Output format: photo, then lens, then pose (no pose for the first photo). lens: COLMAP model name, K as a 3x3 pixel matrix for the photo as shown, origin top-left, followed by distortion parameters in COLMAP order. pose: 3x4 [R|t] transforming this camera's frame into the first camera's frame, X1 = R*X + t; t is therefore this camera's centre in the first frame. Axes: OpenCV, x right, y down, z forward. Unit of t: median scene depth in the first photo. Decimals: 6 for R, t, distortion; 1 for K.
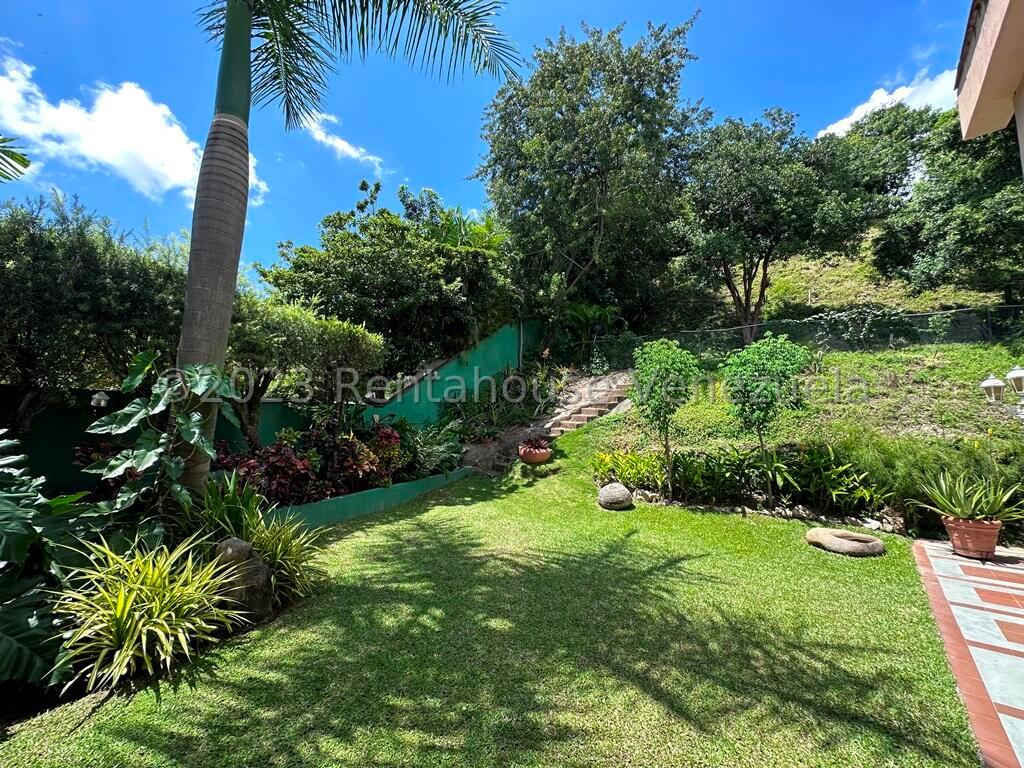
lens RADIAL K [[409.6, 0, 516.7], [0, 409.6, 382.5], [0, 0, 1]] dist [-0.002622, -0.000230]
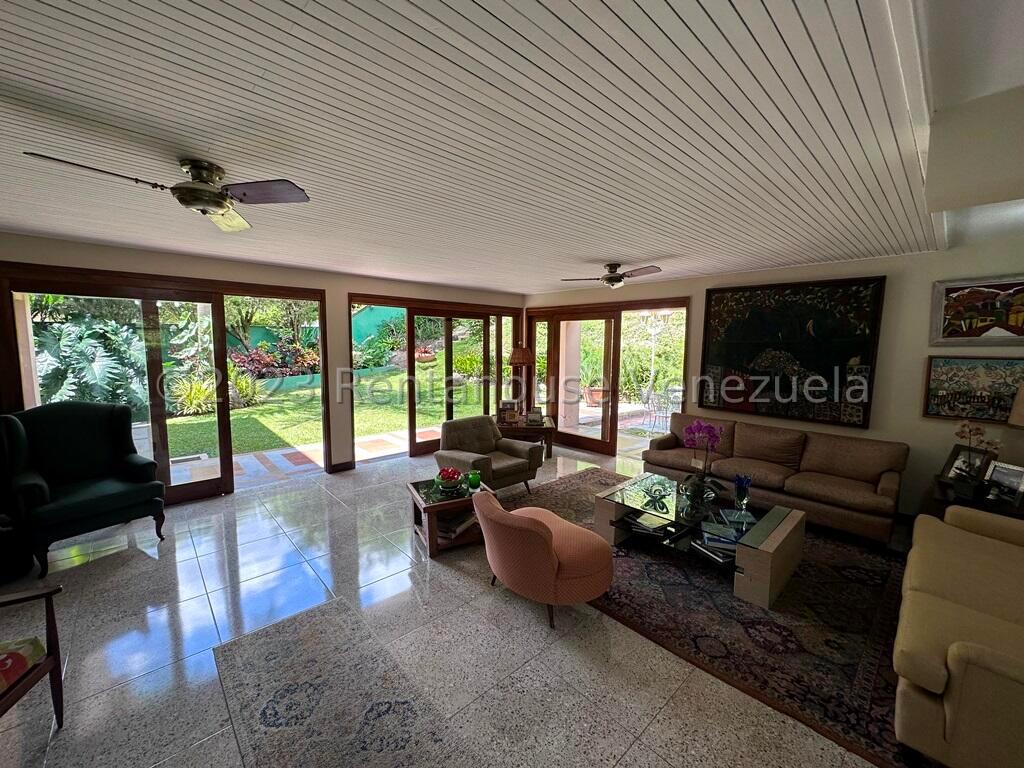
lens RADIAL K [[409.6, 0, 515.0], [0, 409.6, 385.4], [0, 0, 1]] dist [-0.002622, -0.000230]
pose [[0.993627, 0.010295, -0.112247, 0.749311], [0.014436, 0.975997, 0.217303, -0.077238], [0.111790, -0.217539, 0.969629, -0.705852]]
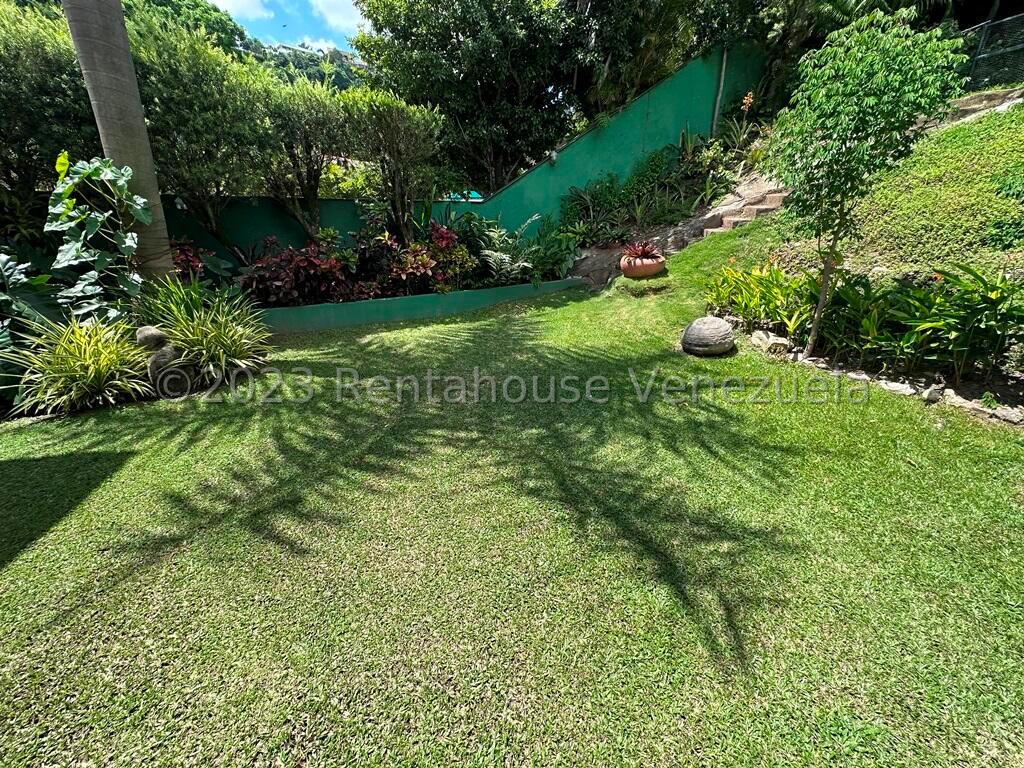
lens RADIAL K [[409.6, 0, 511.5], [0, 409.6, 383.7], [0, 0, 1]] dist [-0.002622, -0.000230]
pose [[0.807003, 0.208281, -0.552599, 0.396808], [0.063811, 0.899507, 0.432222, 0.044066], [0.587090, -0.384066, 0.712614, 0.334474]]
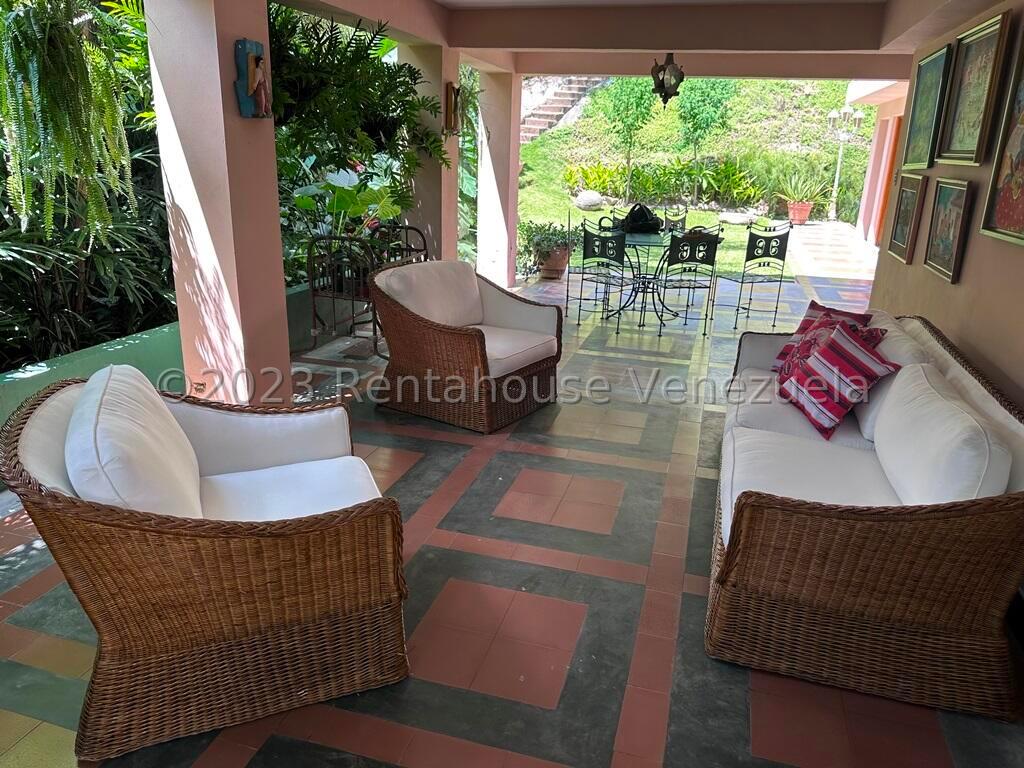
lens RADIAL K [[717.1, 0, 517.1], [0, 717.1, 394.4], [0, 0, 1]] dist [0.001903, -0.003240]
pose [[0.907106, -0.126607, 0.401408, -0.962607], [-0.064186, 0.900924, 0.429205, -0.115819], [-0.415978, -0.415099, 0.809107, -0.961478]]
